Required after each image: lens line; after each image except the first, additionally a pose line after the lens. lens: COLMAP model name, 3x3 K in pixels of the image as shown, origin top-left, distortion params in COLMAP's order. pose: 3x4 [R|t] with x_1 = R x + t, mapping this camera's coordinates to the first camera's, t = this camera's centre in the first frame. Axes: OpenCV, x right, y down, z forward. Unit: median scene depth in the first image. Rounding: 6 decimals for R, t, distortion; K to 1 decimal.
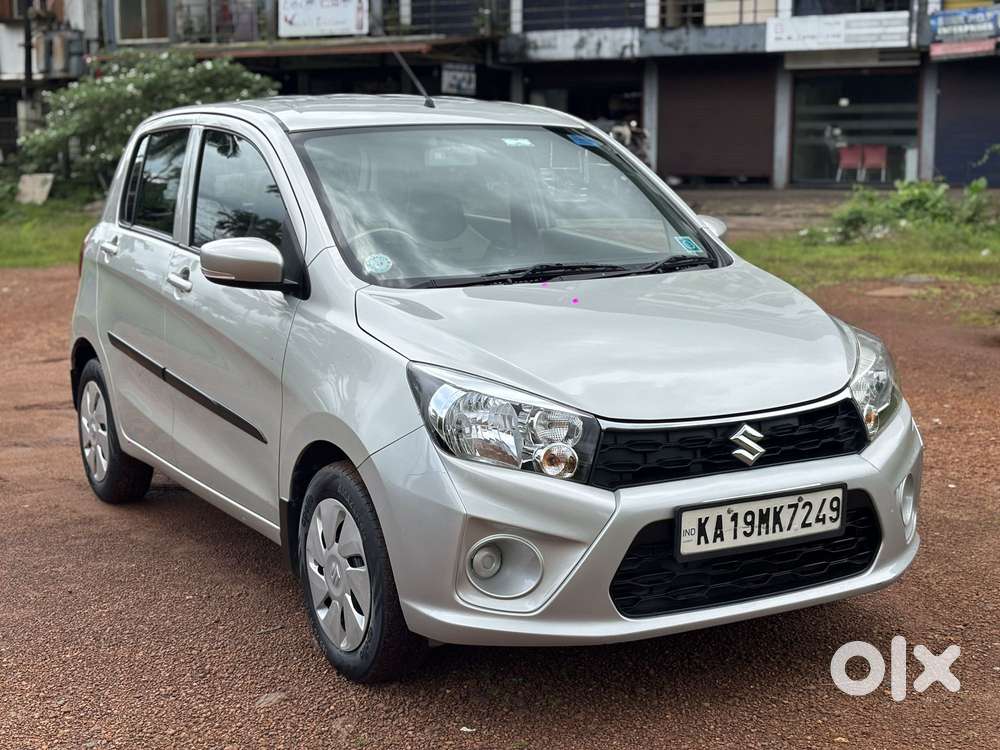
lens RADIAL K [[1496.6, 0, 499.2], [0, 1496.6, 381.8], [0, 0, 1]] dist [0.241726, -1.029834]
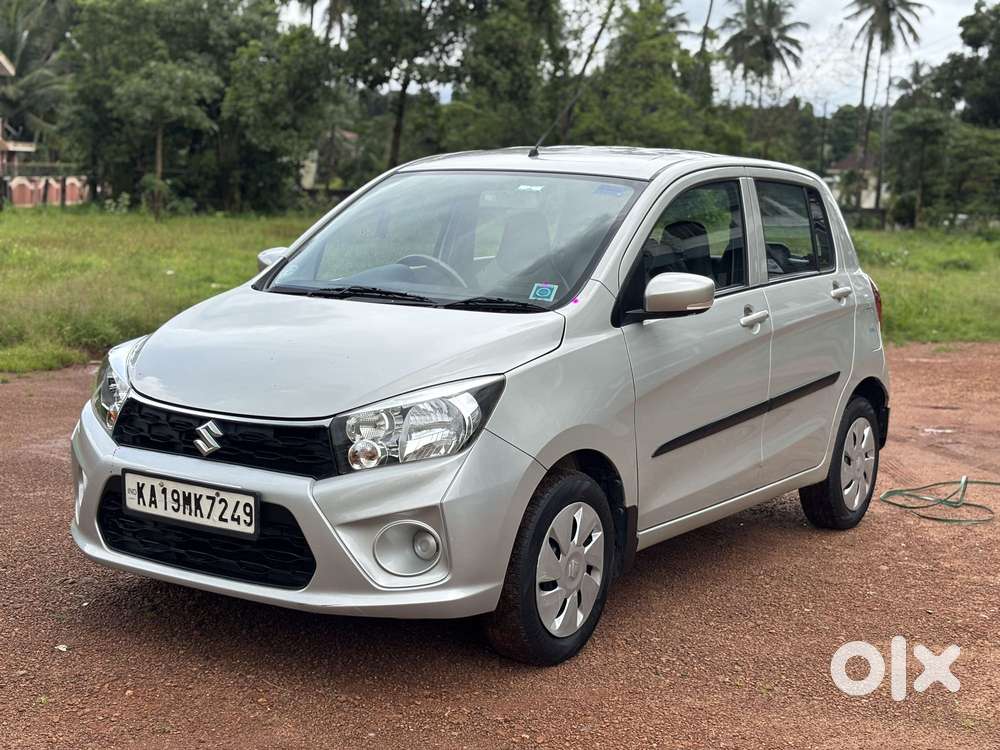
lens RADIAL K [[1496.6, 0, 499.2], [0, 1496.6, 381.8], [0, 0, 1]] dist [0.241726, -1.029834]
pose [[0.464924, 0.144920, -0.873409, 1.269092], [-0.183977, 0.980792, 0.064805, -0.116401], [0.866024, 0.130558, 0.482656, 0.627291]]
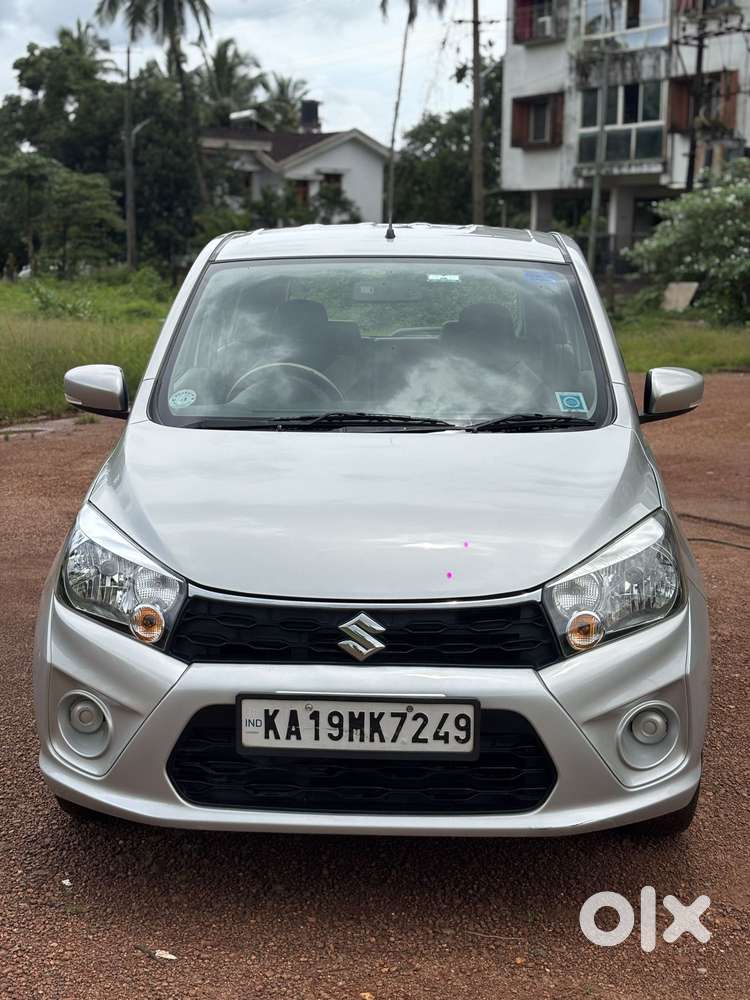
lens RADIAL K [[1496.6, 0, 366.8], [0, 1496.6, 502.3], [0, 0, 1]] dist [0.241726, -1.029834]
pose [[0.847841, 0.107159, -0.519309, 0.610409], [-0.102496, 0.994016, 0.037776, -0.069001], [0.520250, 0.021200, 0.853751, 0.253886]]
